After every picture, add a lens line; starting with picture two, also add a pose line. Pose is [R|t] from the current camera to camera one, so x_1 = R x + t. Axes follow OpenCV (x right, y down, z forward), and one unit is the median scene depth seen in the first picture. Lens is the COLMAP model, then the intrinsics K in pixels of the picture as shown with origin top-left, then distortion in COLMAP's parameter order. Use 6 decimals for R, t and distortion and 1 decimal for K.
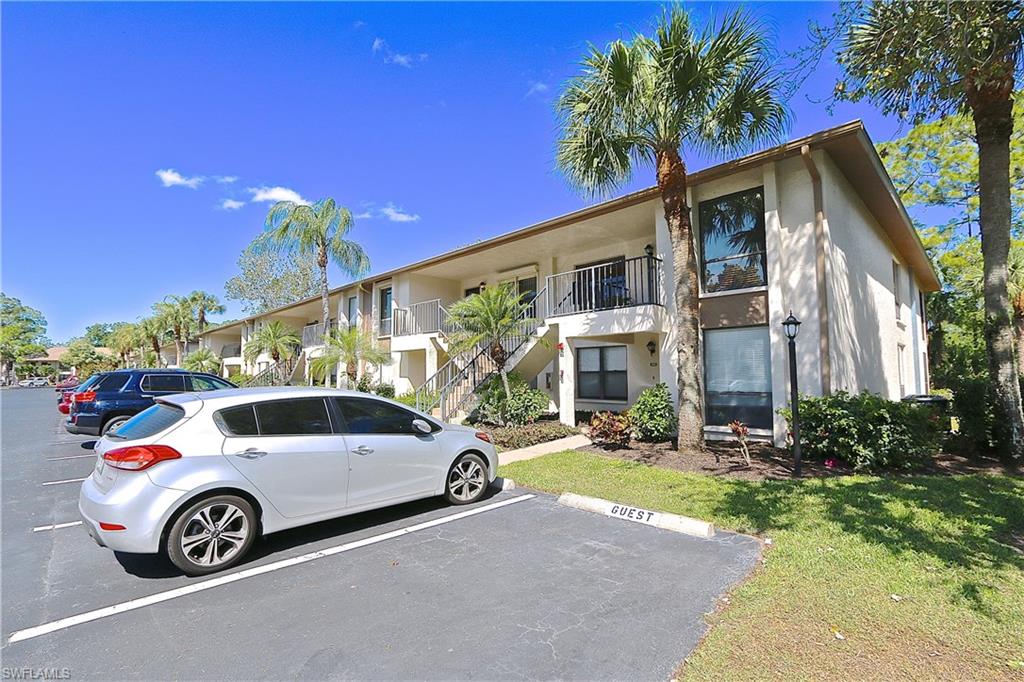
lens RADIAL K [[470.2, 0, 507.7], [0, 470.2, 343.5], [0, 0, 1]] dist [-0.018035, 0.000894]
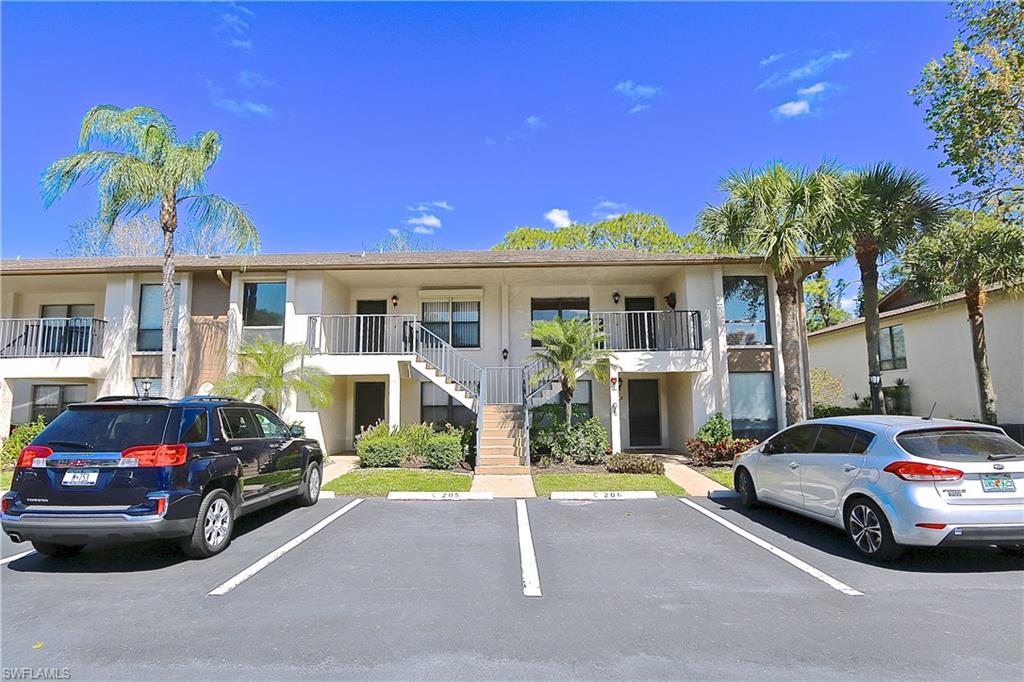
lens RADIAL K [[550.0, 0, 512.0], [0, 550.0, 341.0], [0, 0, 1]] dist [0.000424, 0.000088]
pose [[0.695563, 0.084889, 0.713432, -0.965065], [-0.042637, 0.996122, -0.076957, 0.023832], [-0.717199, 0.023109, 0.696485, 0.287347]]
